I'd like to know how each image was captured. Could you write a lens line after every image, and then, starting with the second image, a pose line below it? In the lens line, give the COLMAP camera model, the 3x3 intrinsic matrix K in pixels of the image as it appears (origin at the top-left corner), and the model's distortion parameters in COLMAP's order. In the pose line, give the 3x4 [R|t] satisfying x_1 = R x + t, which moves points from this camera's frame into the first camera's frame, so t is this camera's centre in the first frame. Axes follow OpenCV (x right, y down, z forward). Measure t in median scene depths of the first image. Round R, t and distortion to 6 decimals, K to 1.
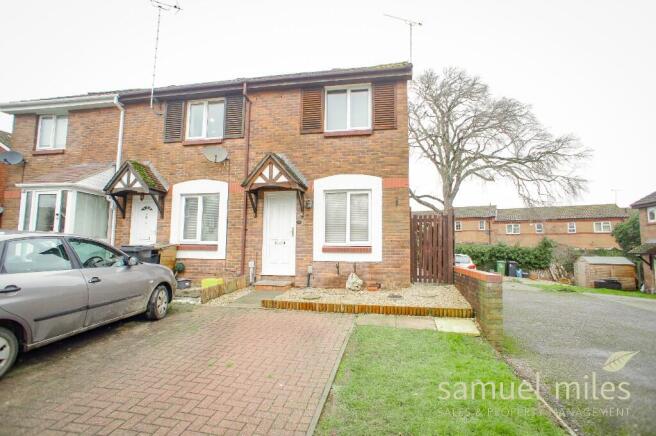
lens RADIAL K [[346.8, 0, 331.0], [0, 346.8, 216.2], [0, 0, 1]] dist [-0.073917, 0.050669]
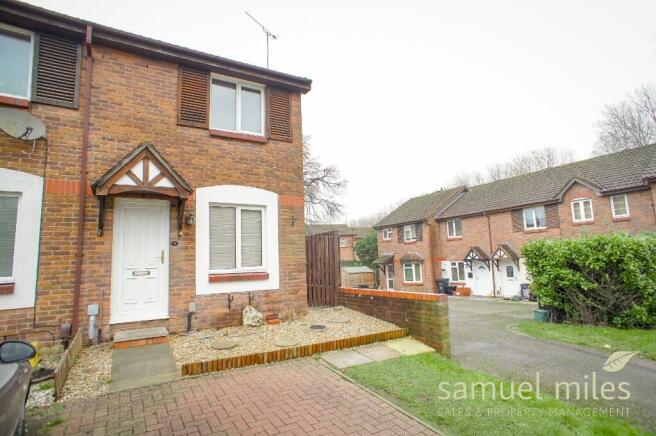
lens RADIAL K [[346.8, 0, 331.0], [0, 346.8, 216.2], [0, 0, 1]] dist [-0.073917, 0.050669]
pose [[0.739202, 0.049754, 0.671644, -0.336746], [-0.024626, 0.998597, -0.046871, -0.014742], [-0.673034, 0.018107, 0.739390, 0.241622]]
